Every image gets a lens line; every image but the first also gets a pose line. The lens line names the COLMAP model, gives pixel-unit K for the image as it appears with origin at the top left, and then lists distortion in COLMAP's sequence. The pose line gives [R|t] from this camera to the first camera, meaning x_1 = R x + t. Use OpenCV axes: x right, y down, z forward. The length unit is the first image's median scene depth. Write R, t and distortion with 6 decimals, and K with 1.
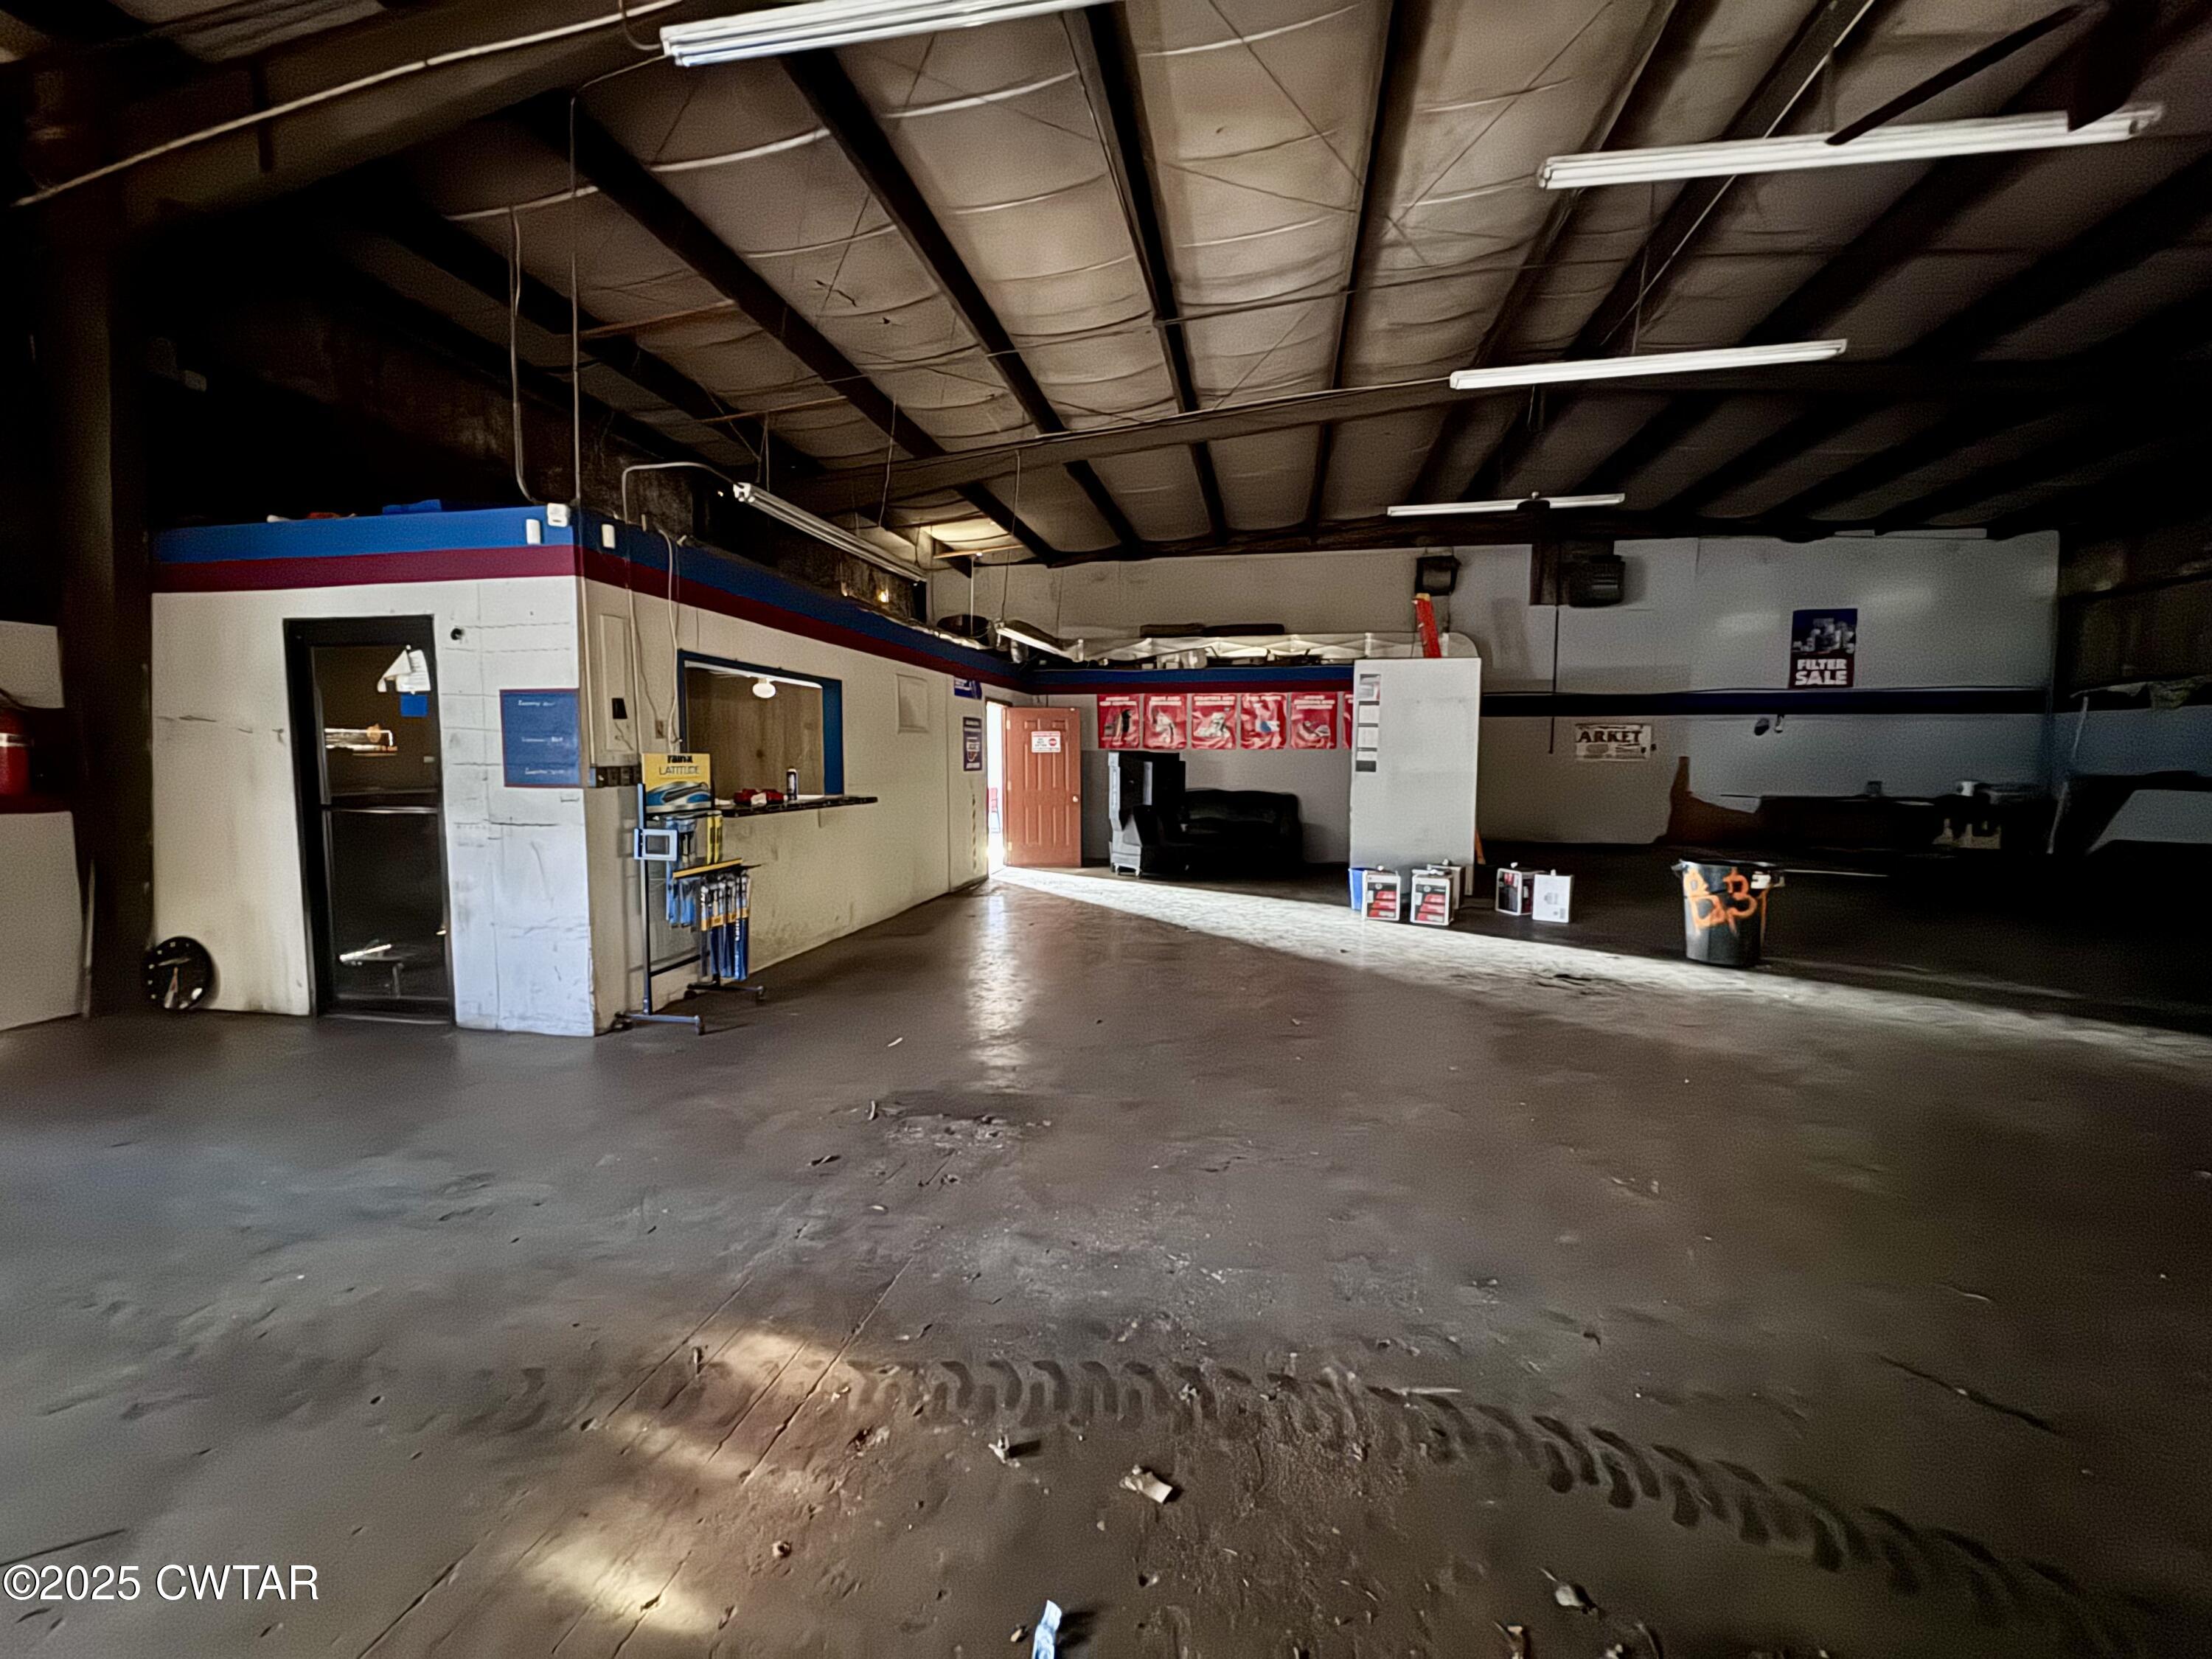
lens RADIAL K [[877.2, 0, 1104.7], [0, 877.2, 828.6], [0, 0, 1]] dist [-0.004516, 0.000214]
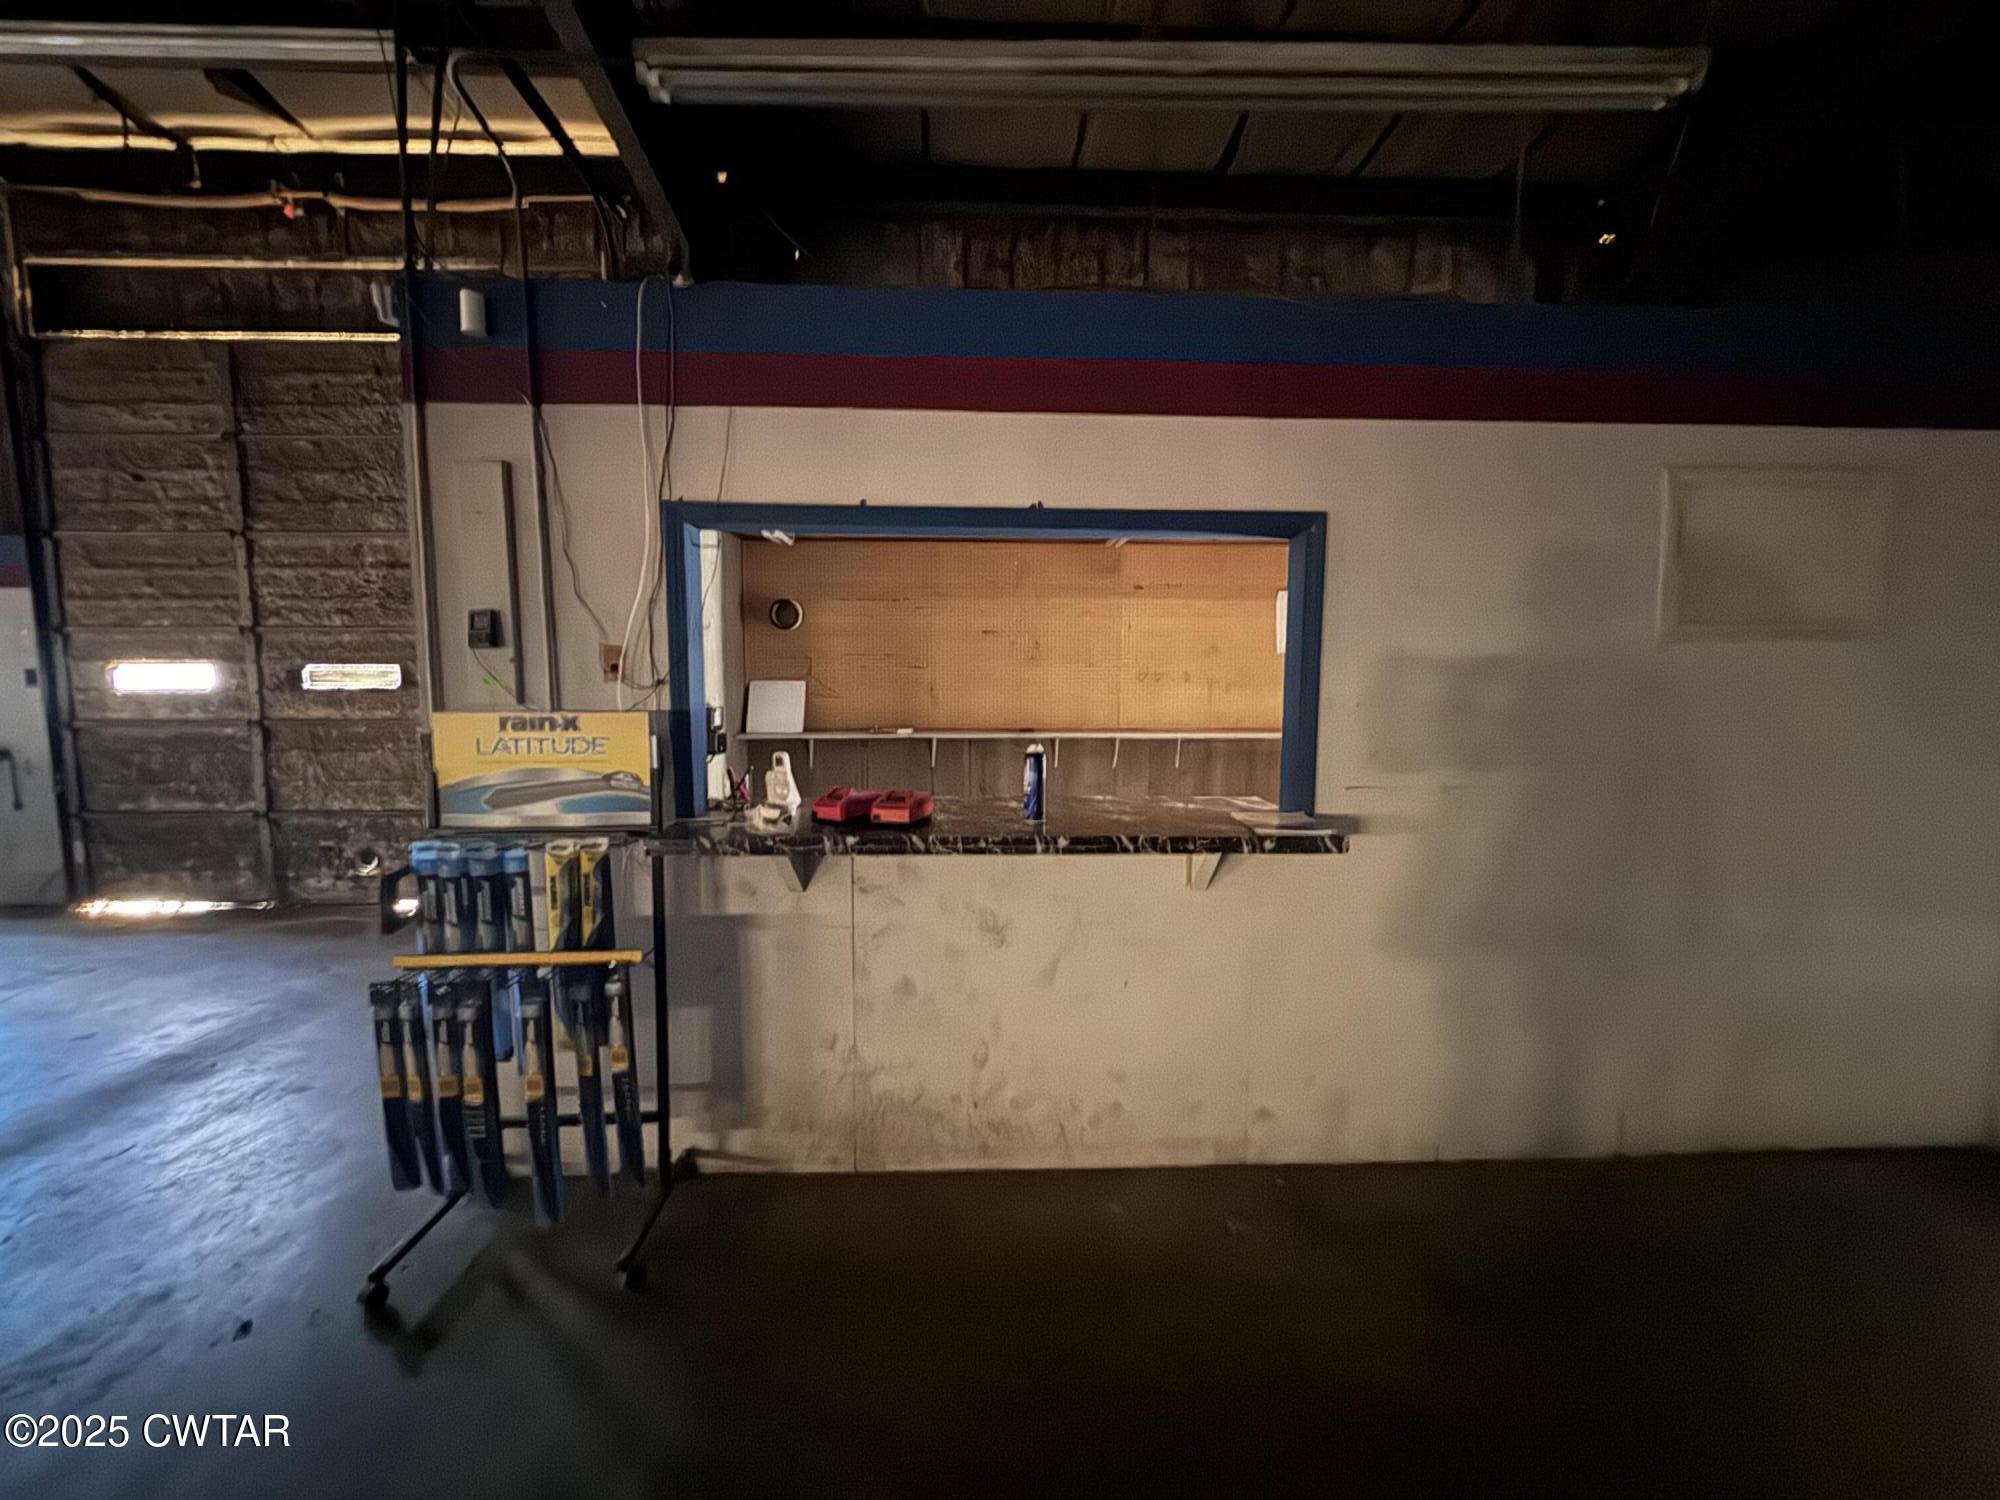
lens RADIAL K [[793.1, 0, 1000.0], [0, 793.1, 747.1], [0, 0, 1]] dist [-0.004516, 0.000214]
pose [[0.222221, 0.079163, -0.971777, 0.002665], [-0.076959, 0.995013, 0.063457, -0.041308], [0.971954, 0.060685, 0.227205, 0.415133]]
